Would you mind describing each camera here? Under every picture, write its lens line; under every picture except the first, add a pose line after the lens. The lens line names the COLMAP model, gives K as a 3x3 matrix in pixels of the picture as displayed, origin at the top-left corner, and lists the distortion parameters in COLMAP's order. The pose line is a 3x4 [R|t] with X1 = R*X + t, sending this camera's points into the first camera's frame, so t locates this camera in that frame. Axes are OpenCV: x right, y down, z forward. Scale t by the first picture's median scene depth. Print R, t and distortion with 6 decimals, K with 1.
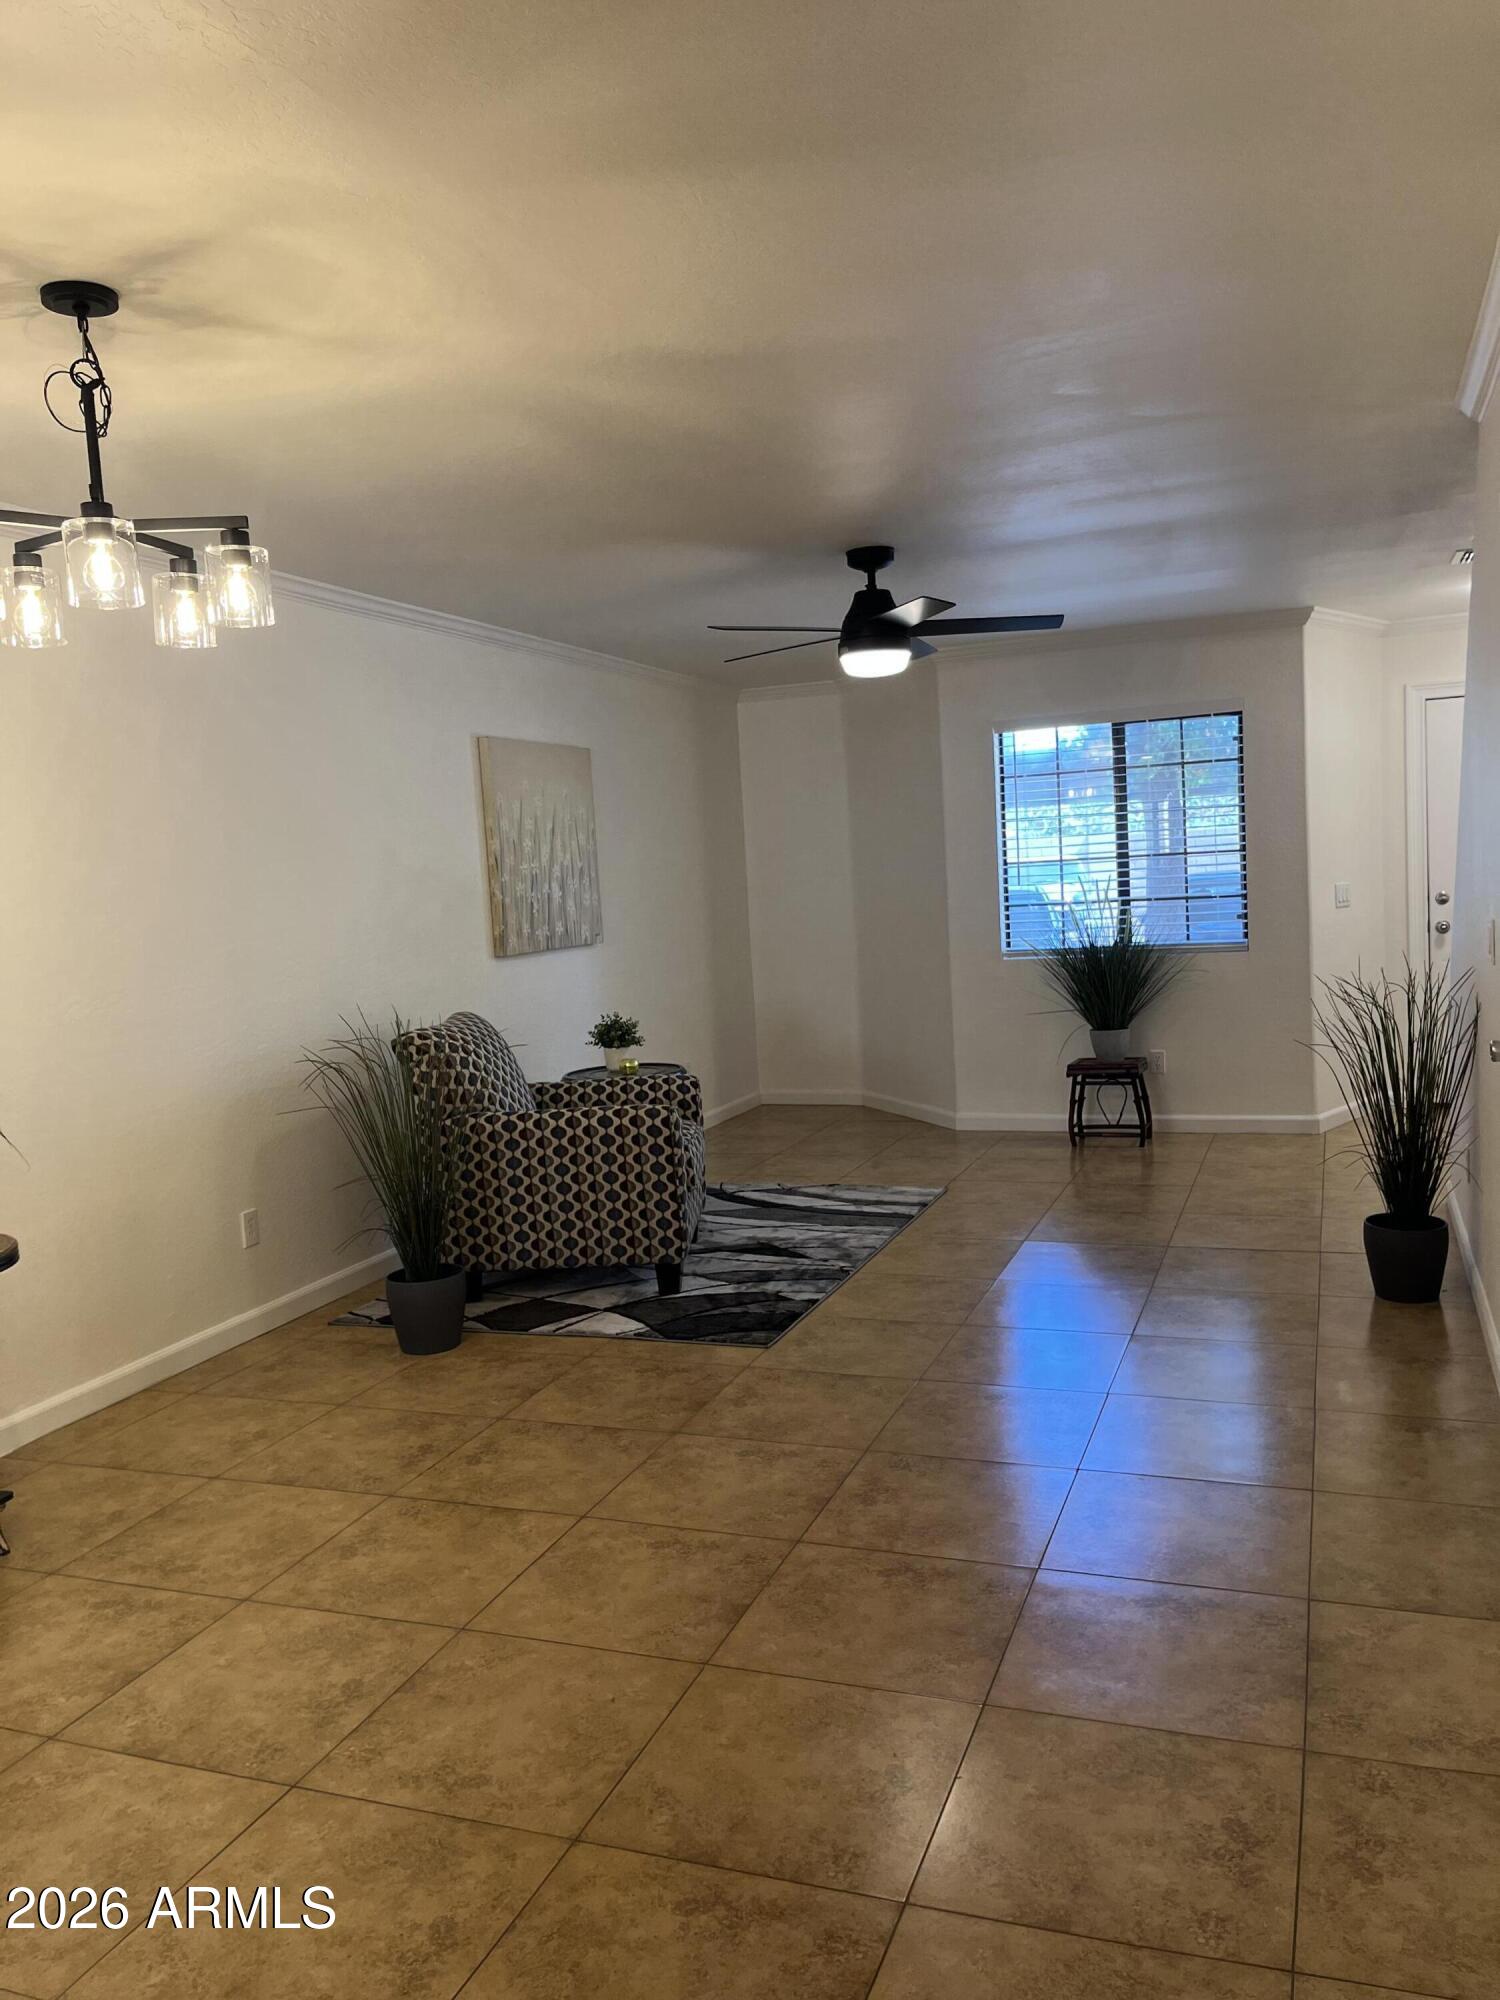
lens RADIAL K [[1511.4, 0, 774.3], [0, 1511.4, 1010.9], [0, 0, 1]] dist [0.061875, -0.084877]
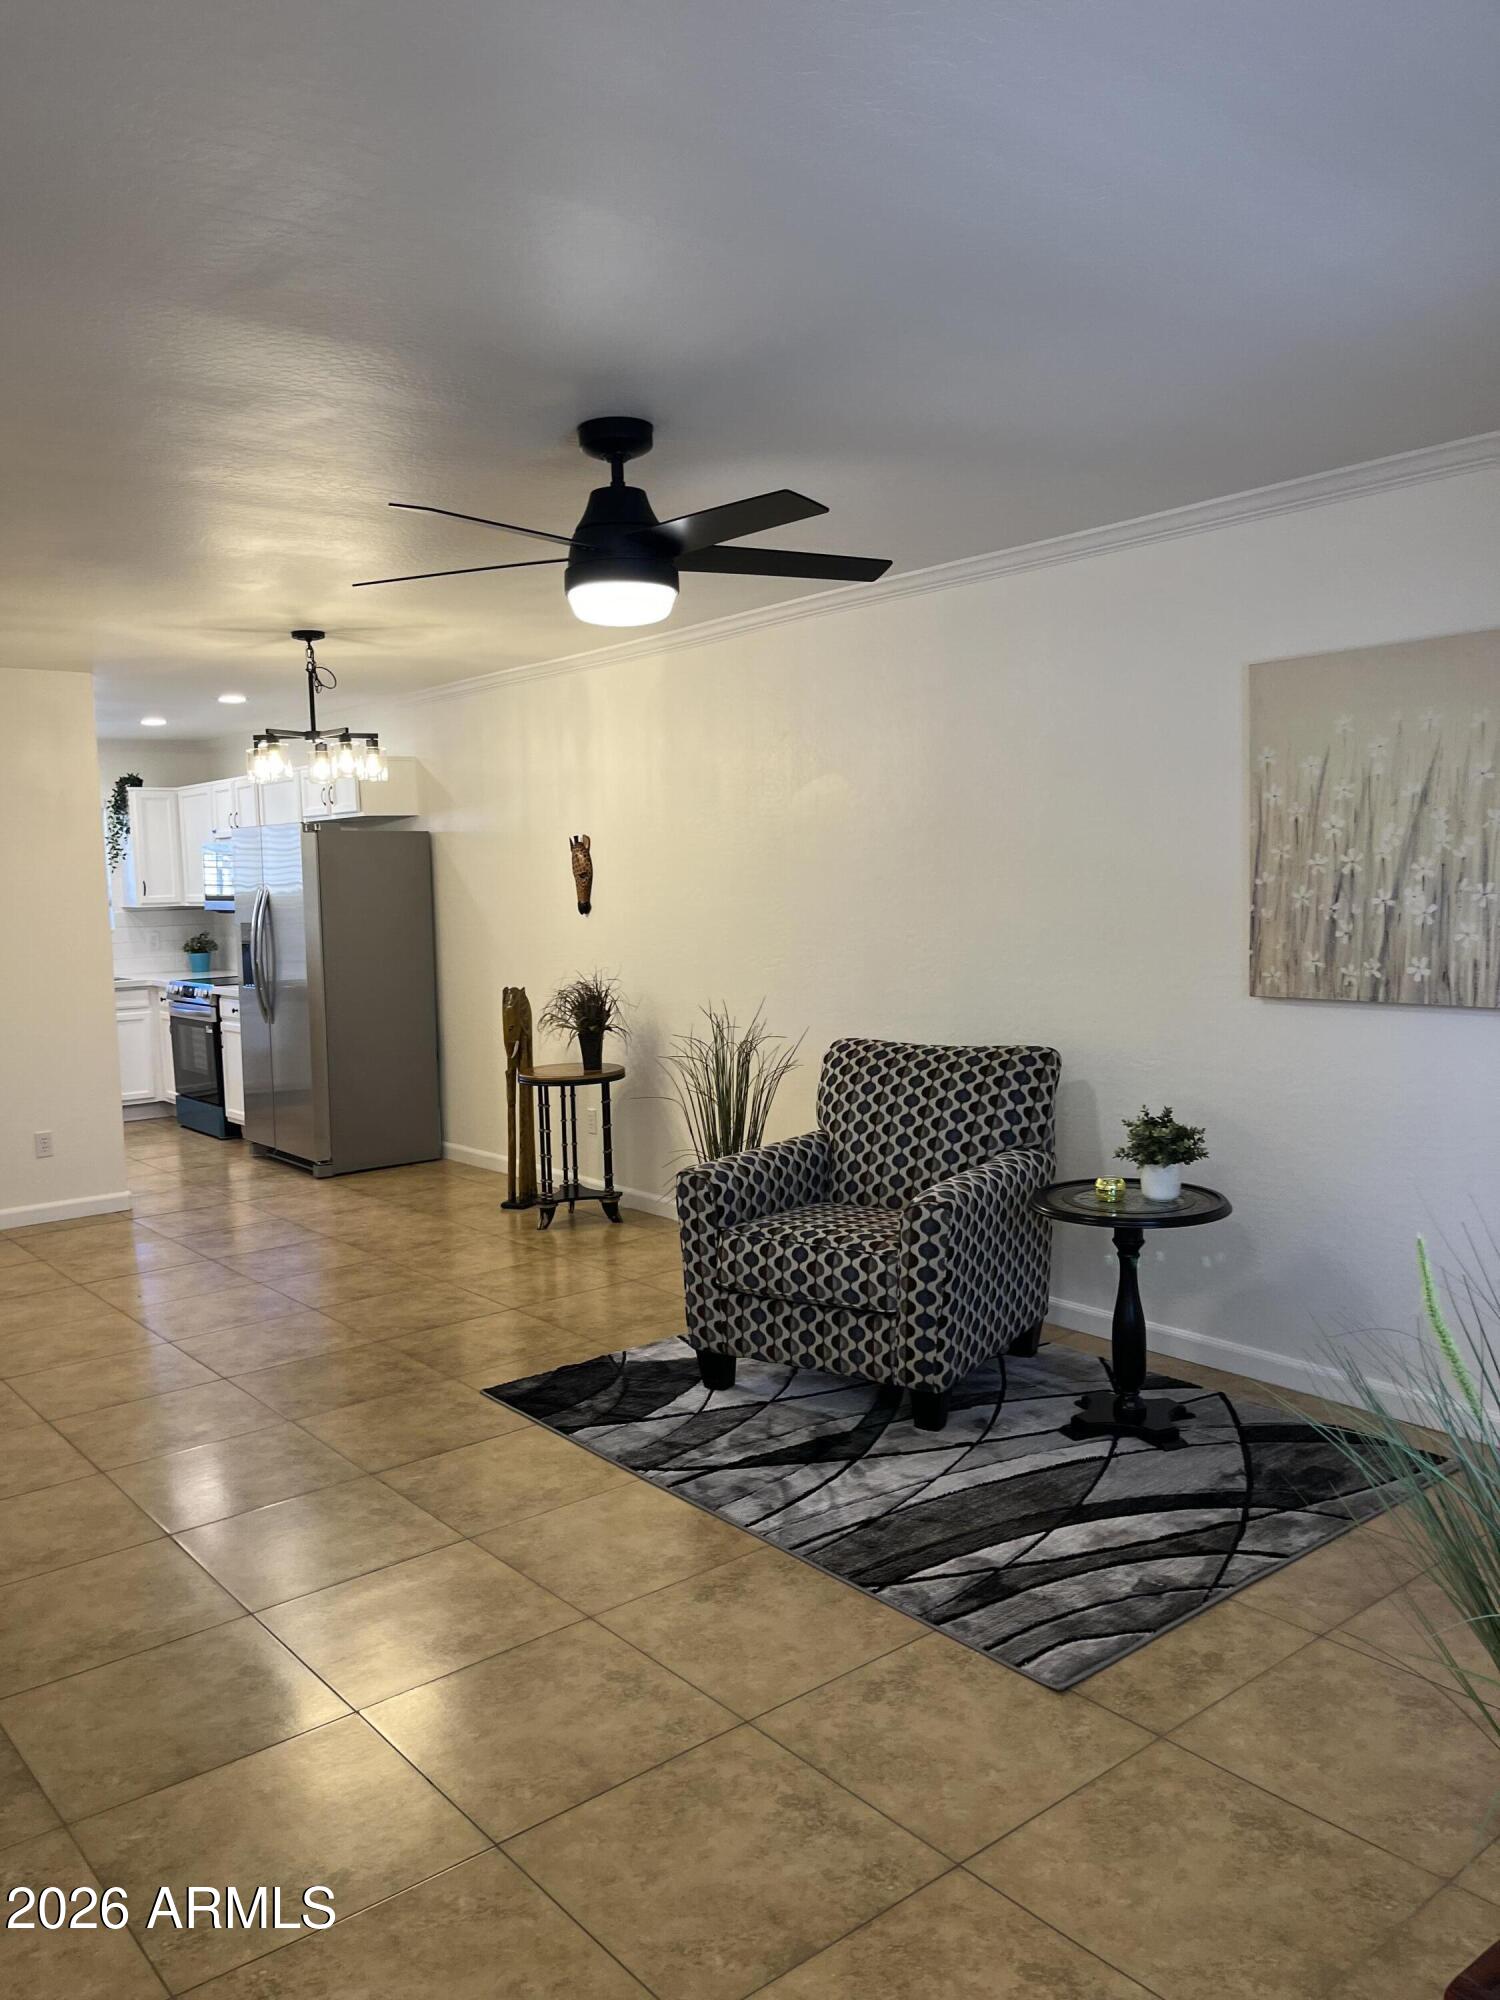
lens RADIAL K [[1511.4, 0, 738.3], [0, 1511.4, 1007.6], [0, 0, 1]] dist [0.061875, -0.084877]
pose [[-0.510754, 0.149967, -0.846546, 0.502013], [-0.022957, 0.981939, 0.187802, -0.150787], [0.859421, 0.115354, -0.498086, 1.136009]]
